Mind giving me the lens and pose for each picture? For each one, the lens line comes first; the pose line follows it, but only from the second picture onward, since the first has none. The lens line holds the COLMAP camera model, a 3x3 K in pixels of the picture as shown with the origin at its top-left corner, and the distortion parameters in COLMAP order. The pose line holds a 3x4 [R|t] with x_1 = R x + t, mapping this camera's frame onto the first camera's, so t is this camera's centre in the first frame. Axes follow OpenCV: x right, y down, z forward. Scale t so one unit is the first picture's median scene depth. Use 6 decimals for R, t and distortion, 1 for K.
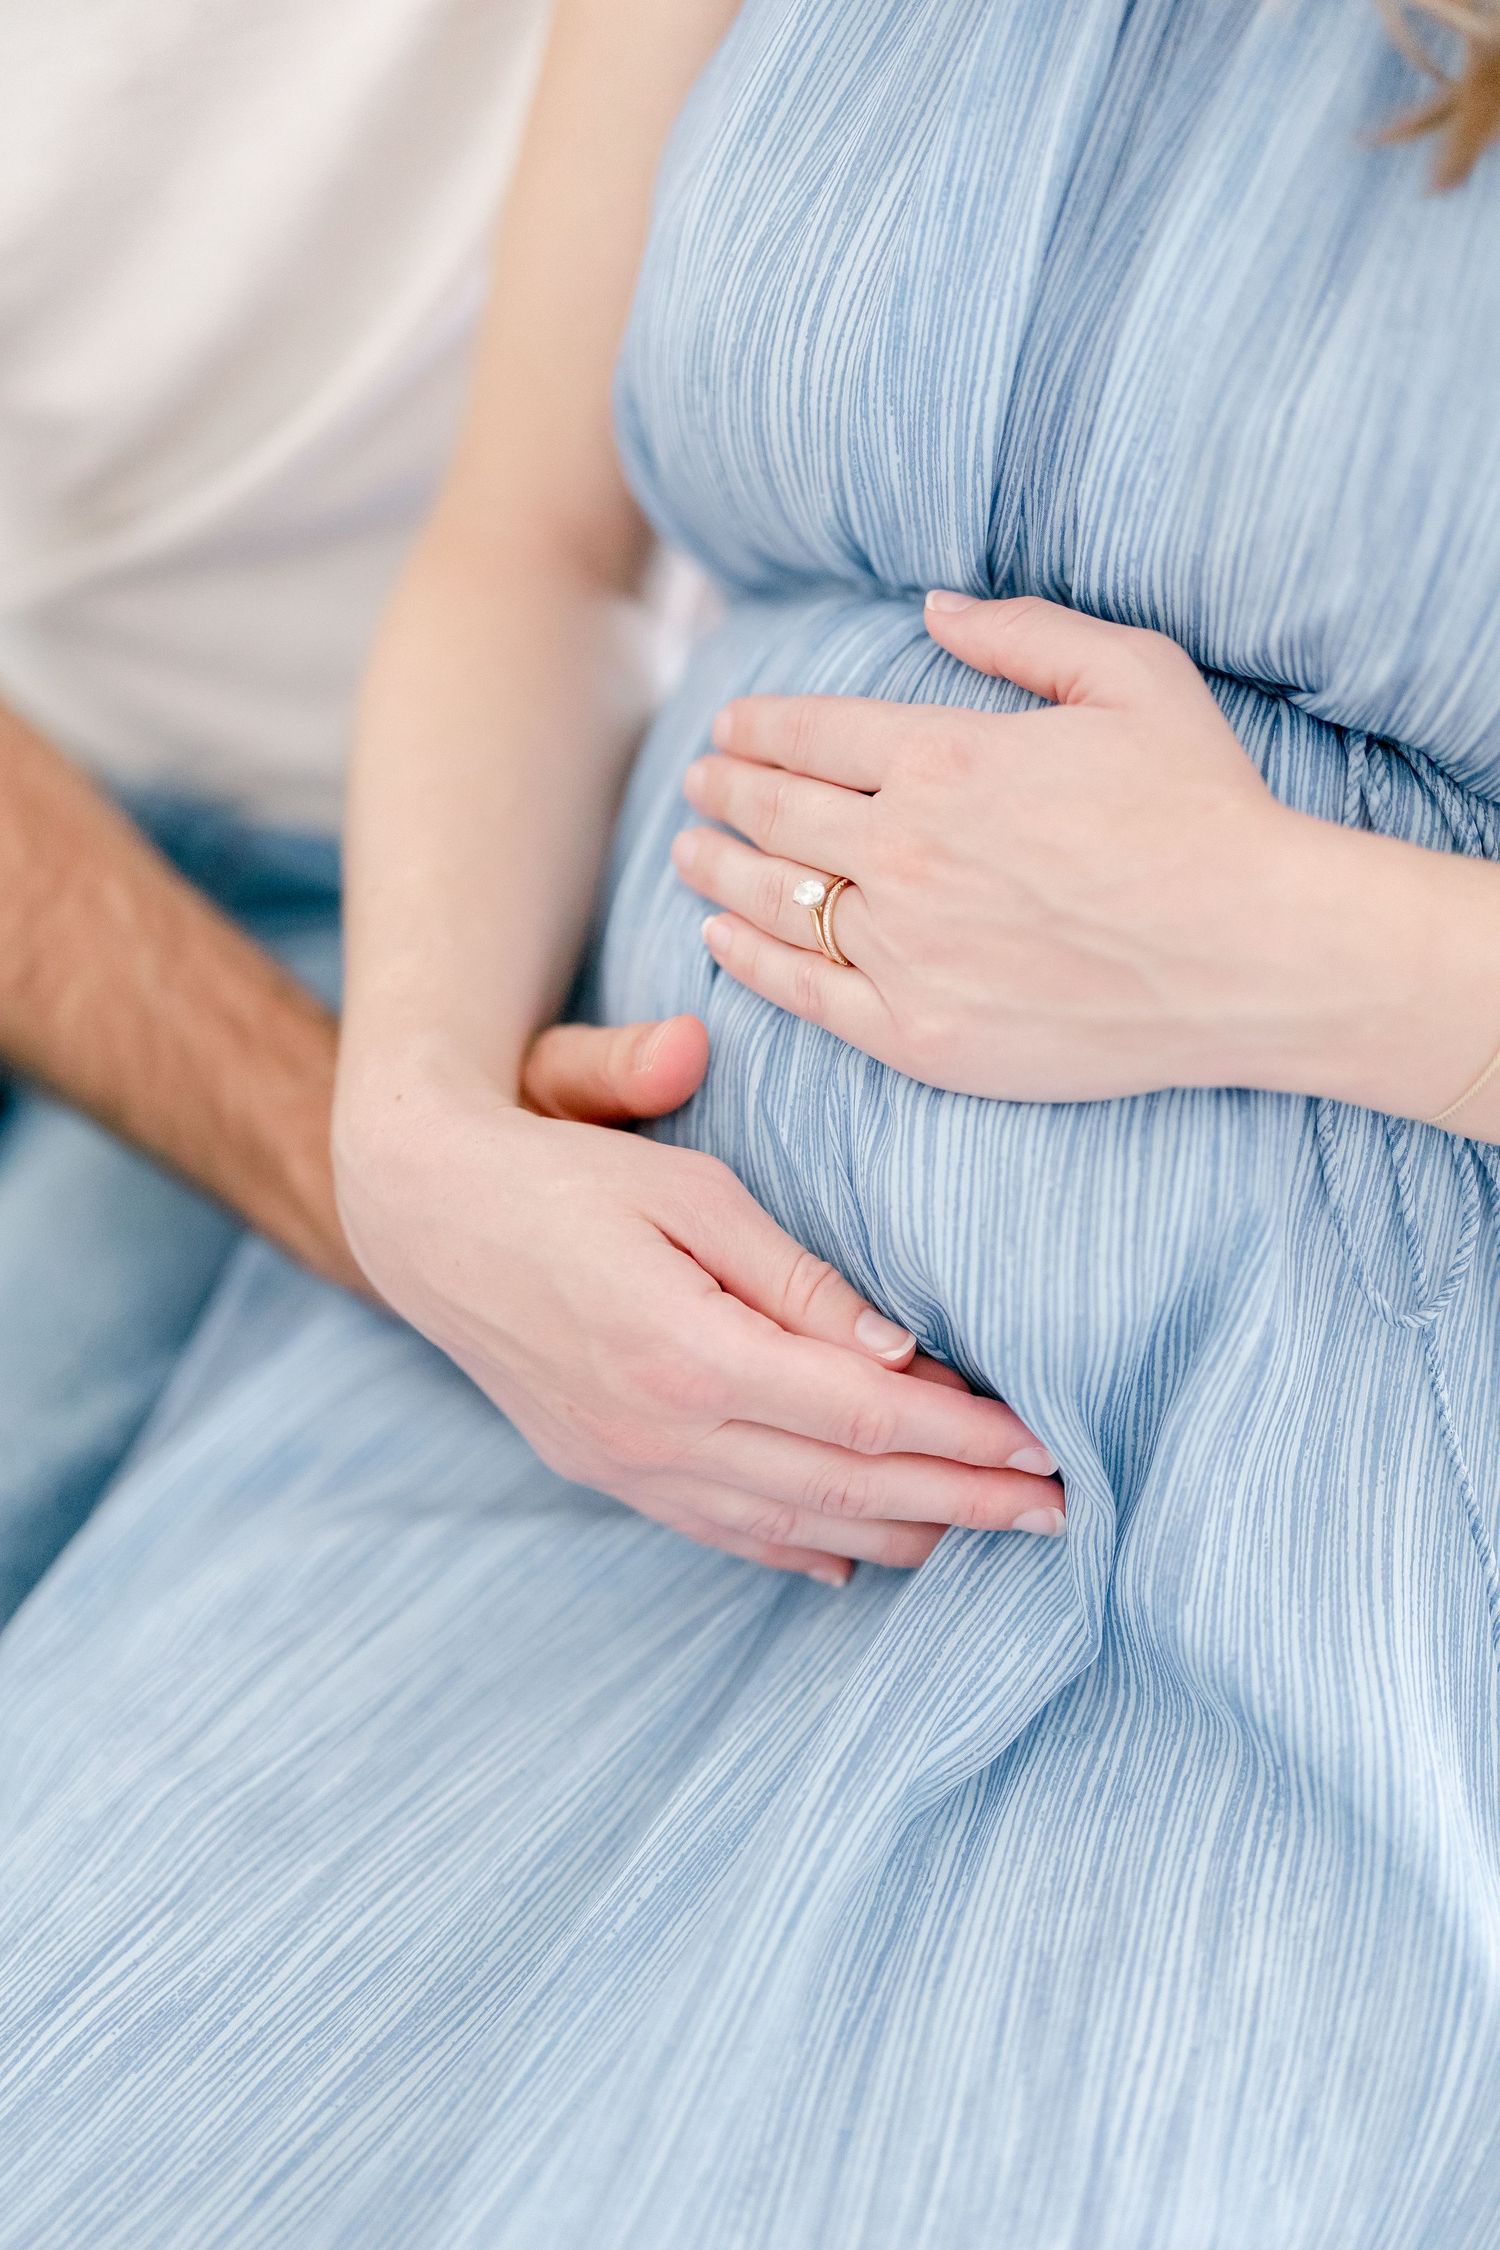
lens RADIAL K [[3168.0, 0, 750.0], [0, 3168.0, 1125.0], [0, 0, 1]] dist [-0.182287, -0.088482]
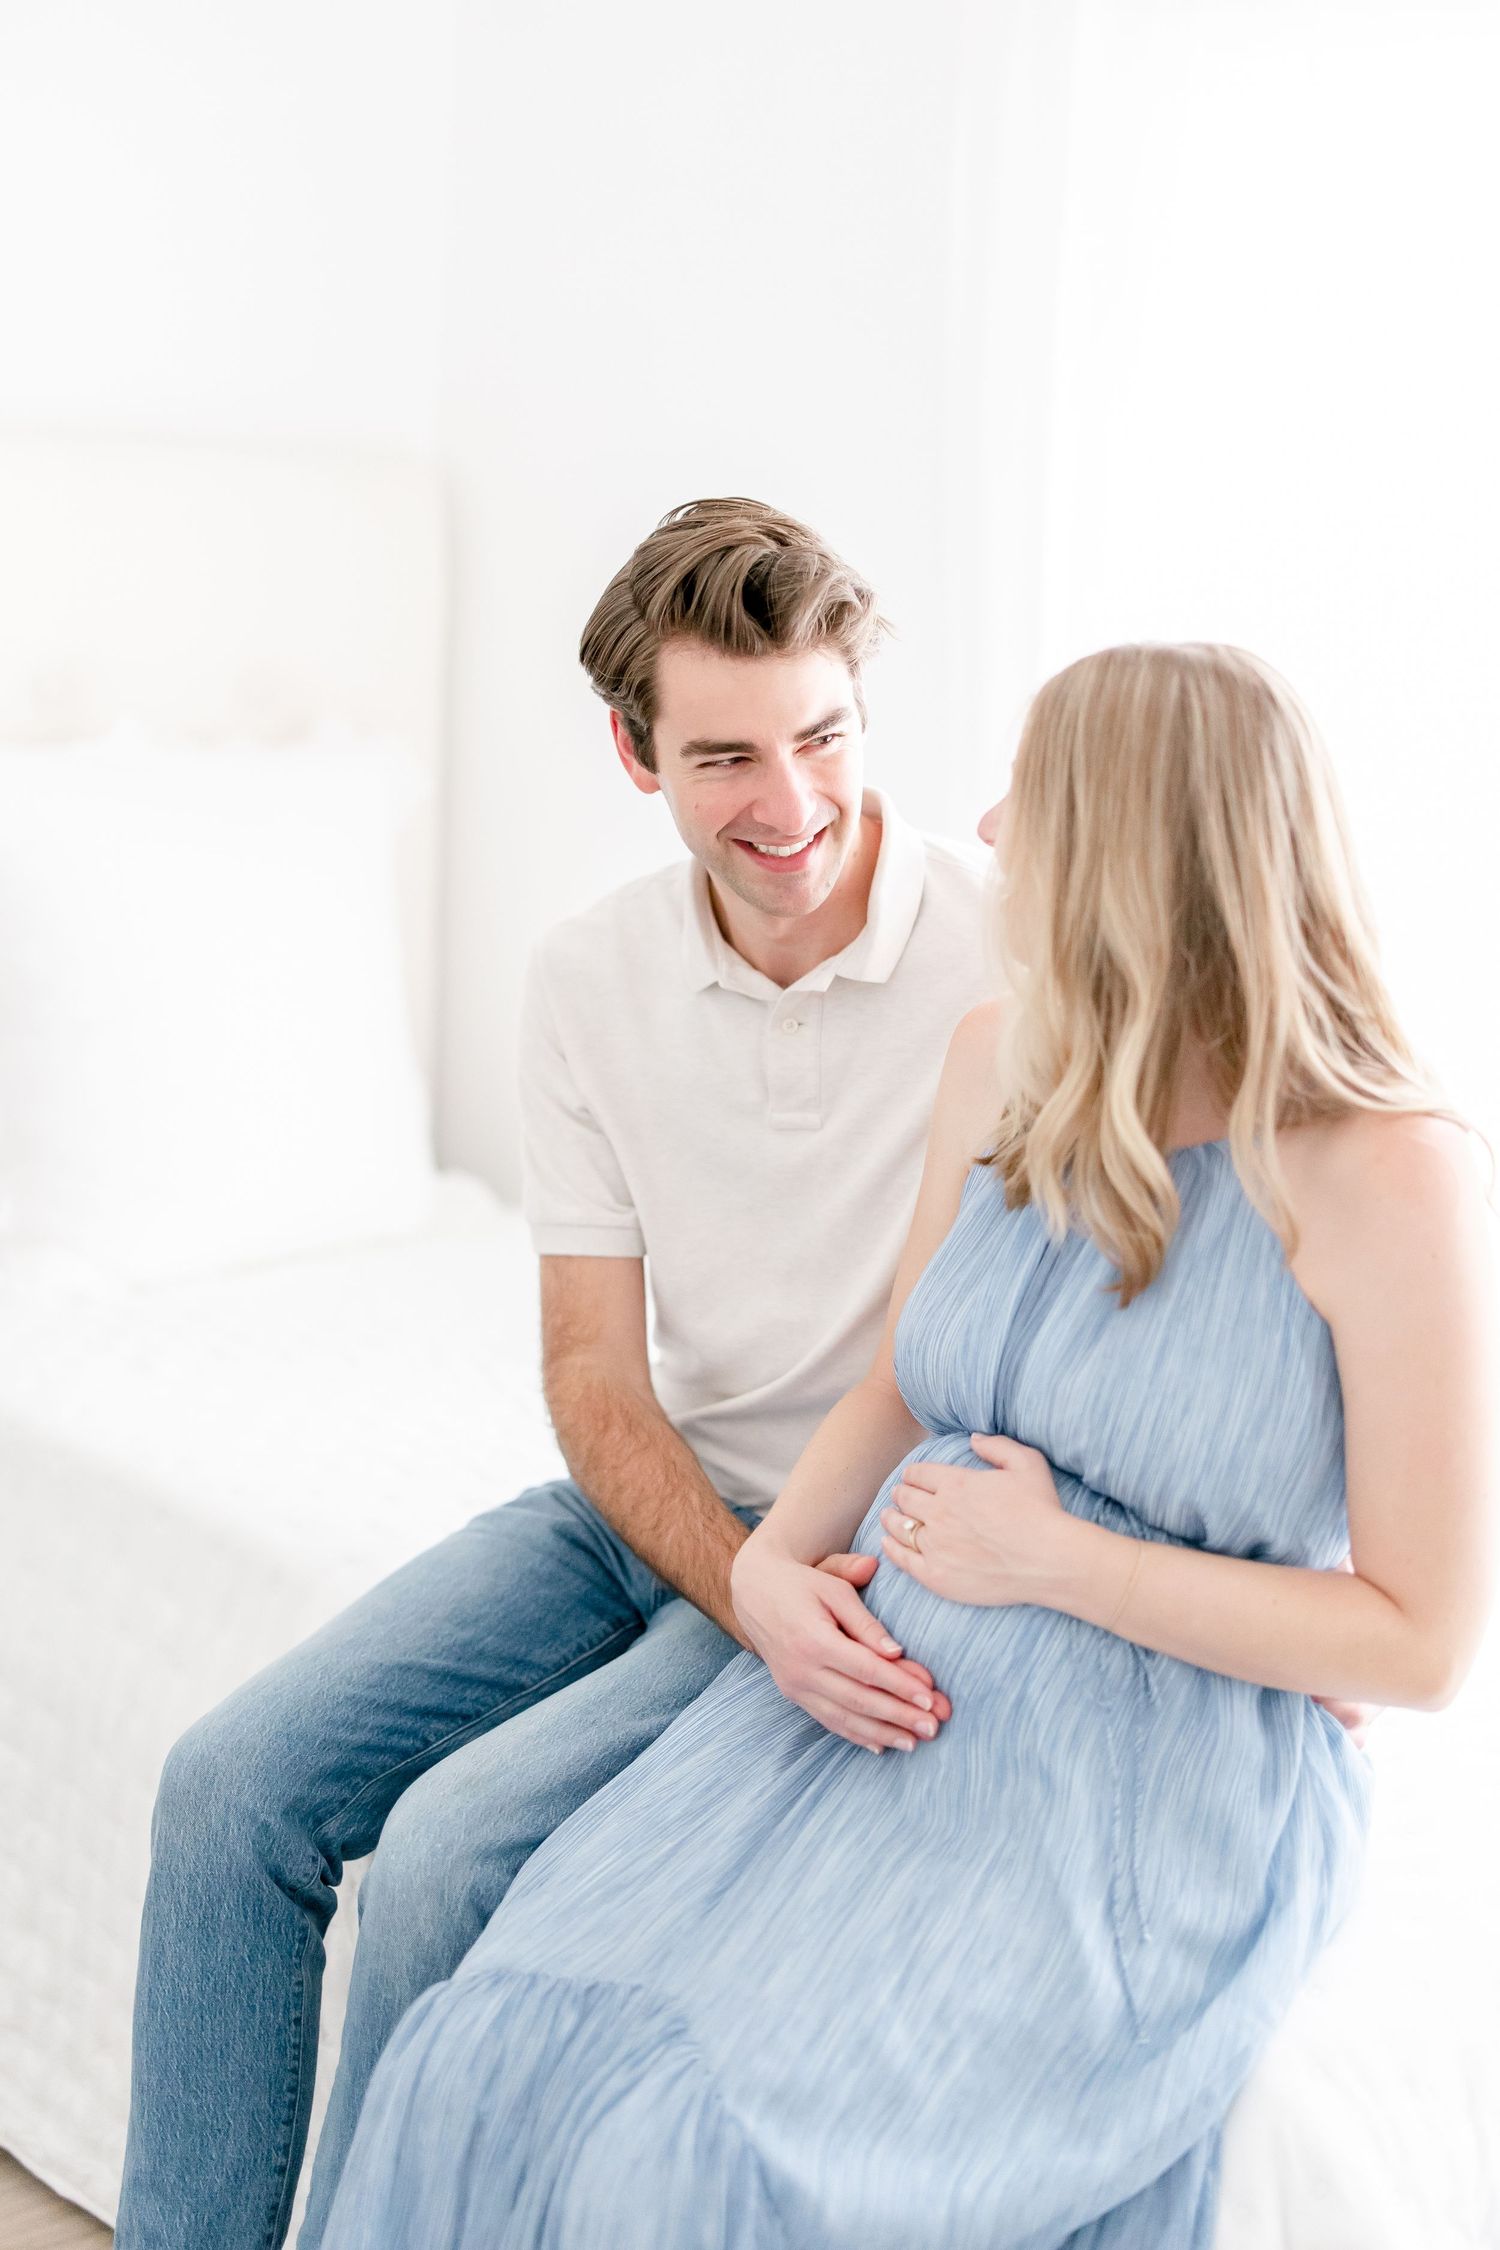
lens RADIAL K [[3168.0, 0, 750.0], [0, 3168.0, 1125.0], [0, 0, 1]] dist [-0.182287, -0.088482]
pose [[0.964380, 0.102876, -0.243697, 0.568963], [-0.170899, 0.945504, -0.277156, 0.426601], [0.201904, 0.308931, 0.929406, -1.932915]]
